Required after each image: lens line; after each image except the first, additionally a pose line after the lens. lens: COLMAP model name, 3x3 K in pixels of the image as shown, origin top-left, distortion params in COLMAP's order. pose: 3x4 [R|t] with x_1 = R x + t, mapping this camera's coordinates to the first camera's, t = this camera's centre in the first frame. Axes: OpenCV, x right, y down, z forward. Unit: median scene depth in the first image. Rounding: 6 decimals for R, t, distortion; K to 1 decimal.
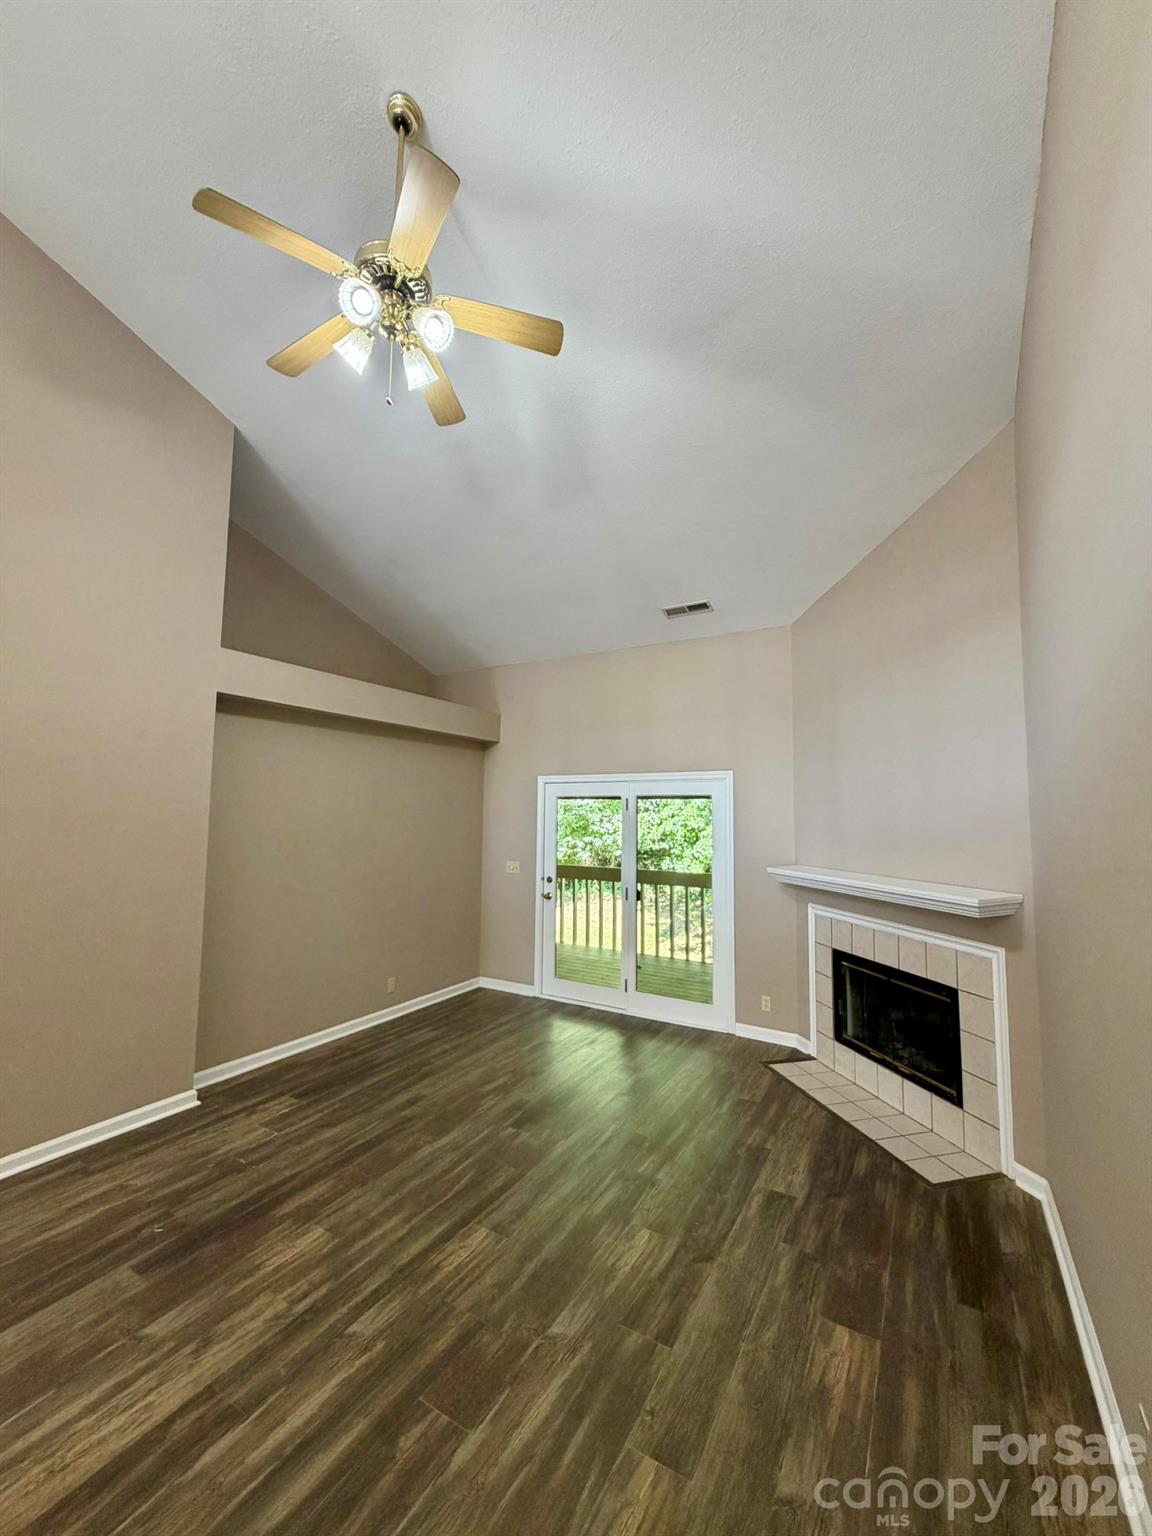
lens RADIAL K [[609.7, 0, 574.5], [0, 609.7, 764.6], [0, 0, 1]] dist [-0.000891, 0.000587]
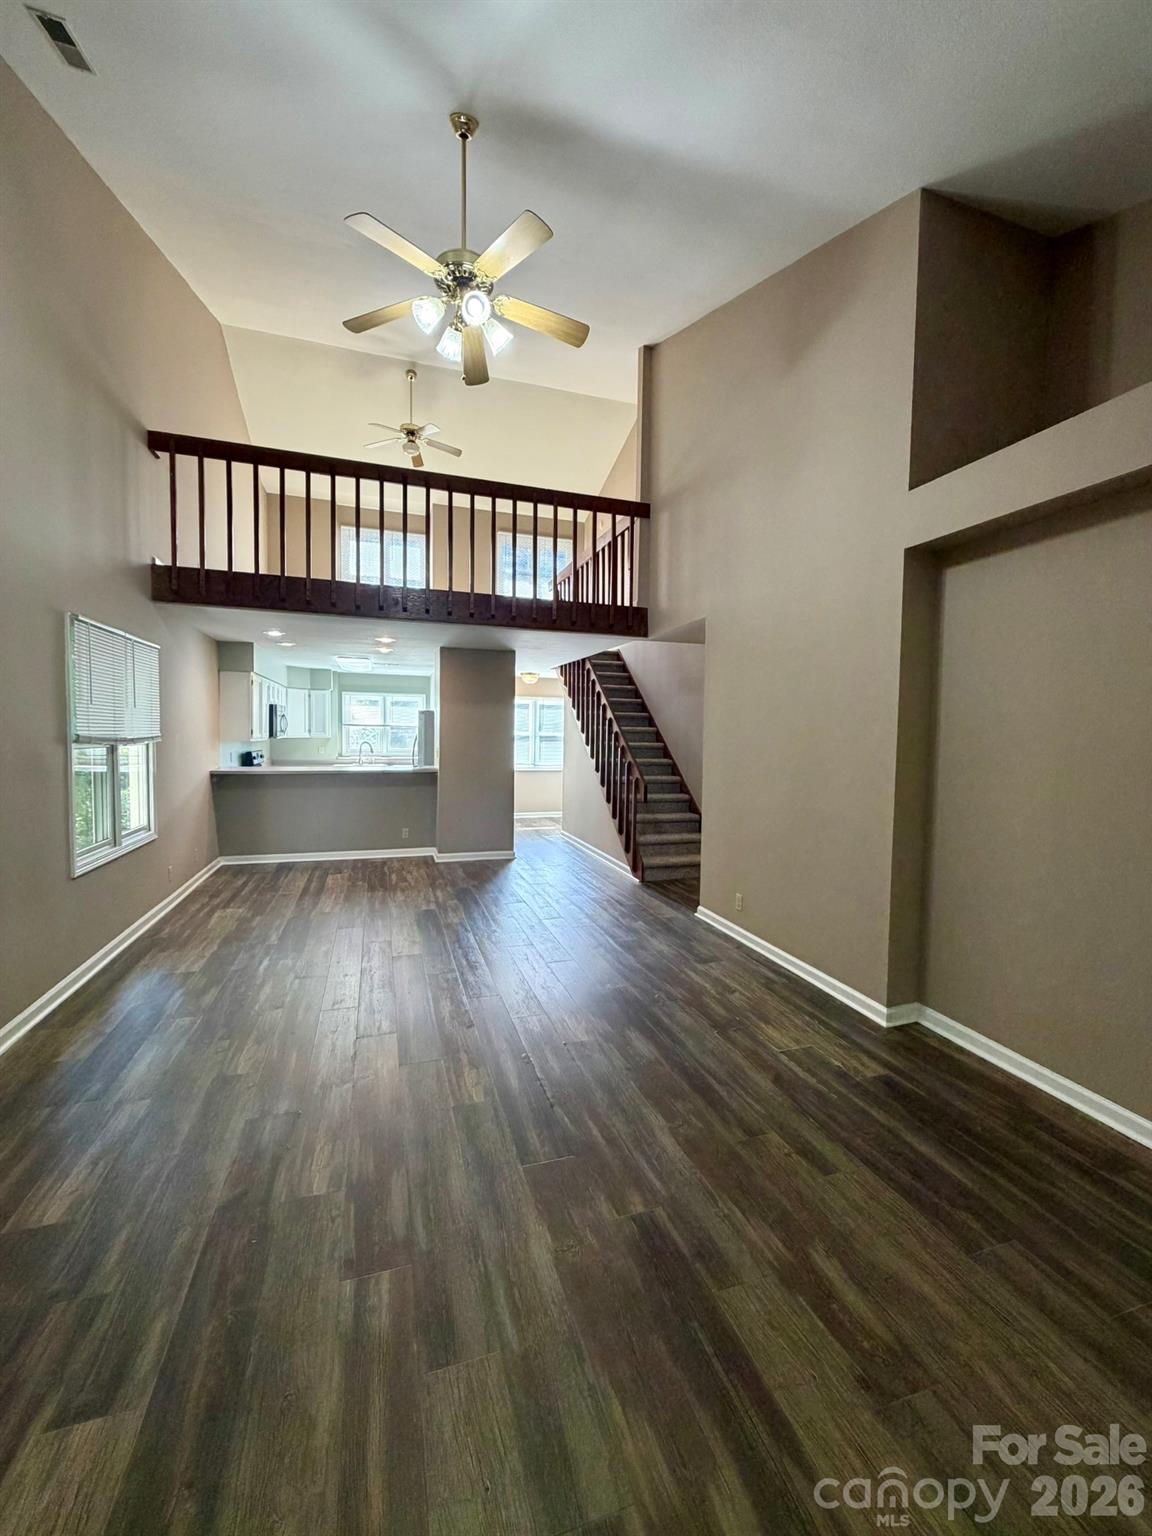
lens RADIAL K [[609.7, 0, 574.5], [0, 609.7, 764.6], [0, 0, 1]] dist [-0.000891, 0.000587]
pose [[-0.662565, 0.015582, -0.748843, 0.354353], [0.040279, 0.999078, -0.014848, 0.179910], [0.747921, -0.040000, -0.662582, 1.323028]]
